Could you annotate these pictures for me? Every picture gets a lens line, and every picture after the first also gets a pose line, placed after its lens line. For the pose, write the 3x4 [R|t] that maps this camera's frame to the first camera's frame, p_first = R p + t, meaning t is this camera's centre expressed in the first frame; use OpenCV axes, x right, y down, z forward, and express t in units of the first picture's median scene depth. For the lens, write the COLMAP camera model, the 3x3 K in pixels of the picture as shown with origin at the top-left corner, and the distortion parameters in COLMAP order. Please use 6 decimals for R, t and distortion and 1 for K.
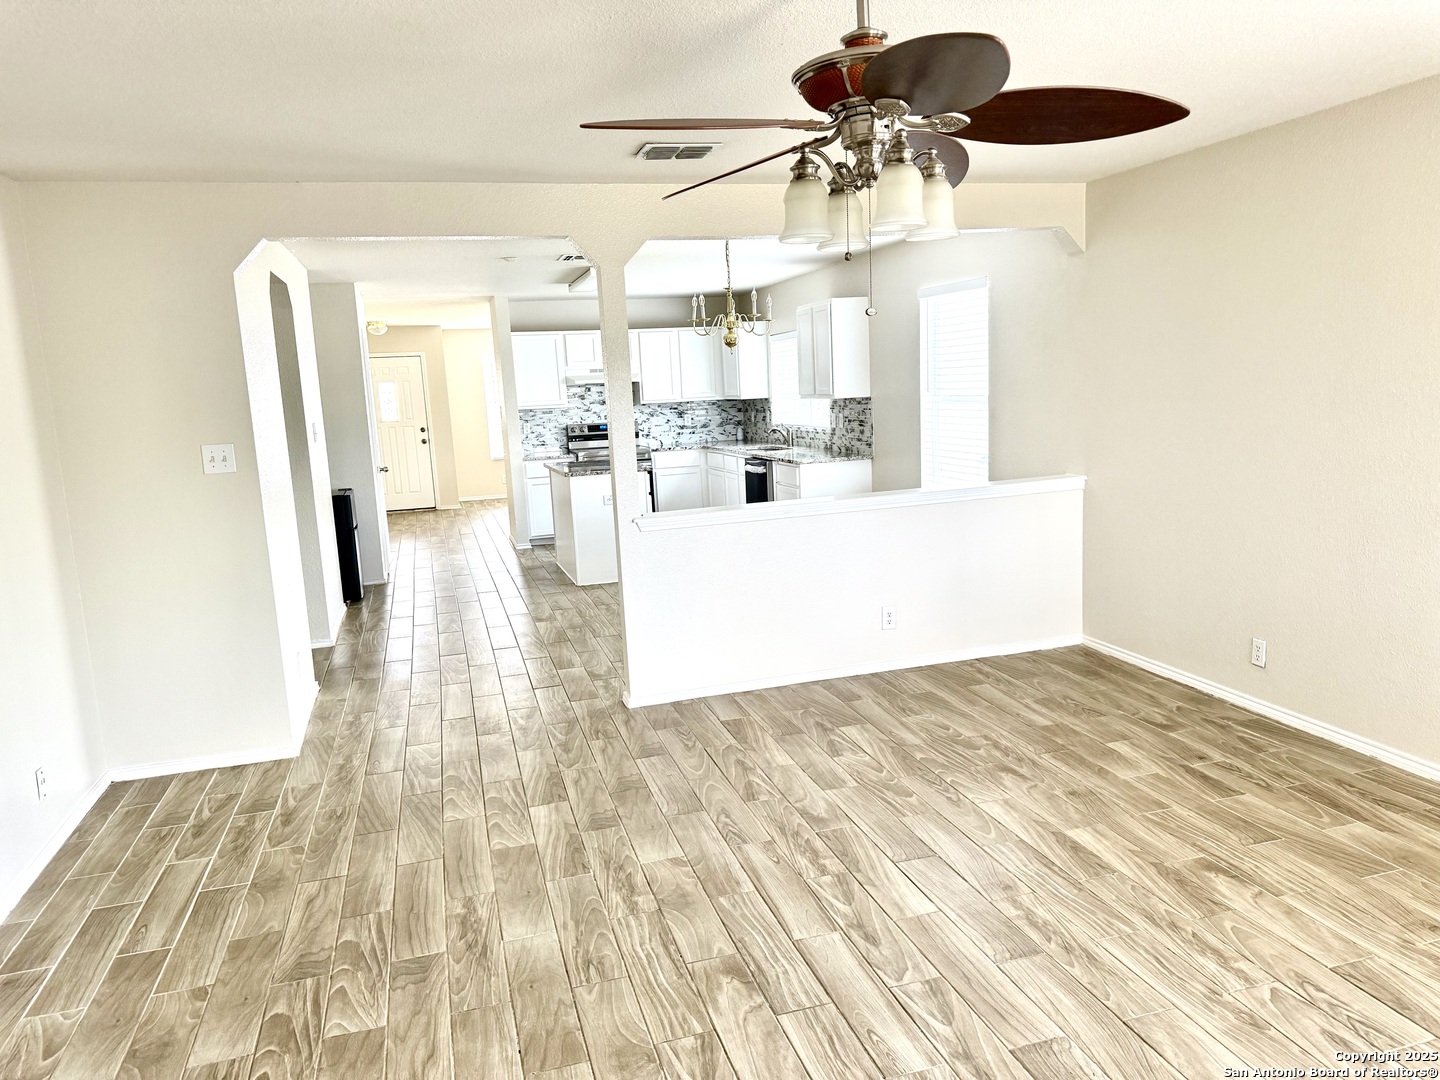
lens RADIAL K [[1010.1, 0, 720.6], [0, 1010.1, 541.6], [0, 0, 1]] dist [0.001078, -0.000400]
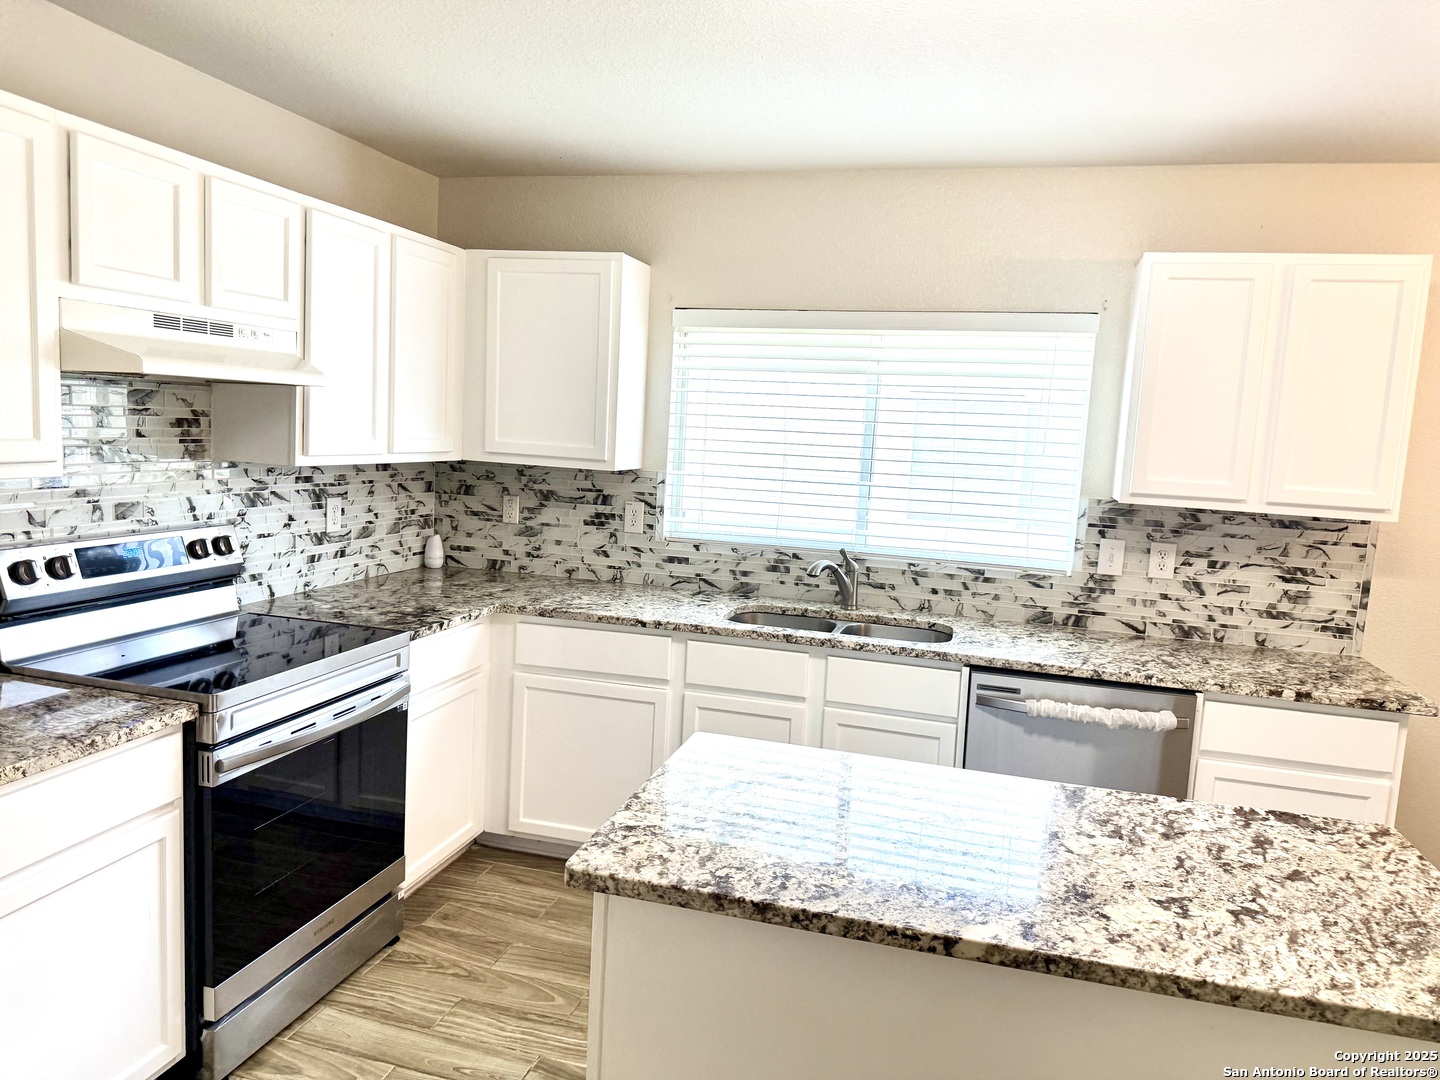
lens RADIAL K [[1010.1, 0, 718.2], [0, 1010.1, 538.7], [0, 0, 1]] dist [0.001078, -0.000400]
pose [[0.525368, -0.021149, 0.850612, -0.243316], [0.052286, 0.998604, -0.007464, -0.104109], [-0.849267, 0.048396, 0.525740, 0.725095]]
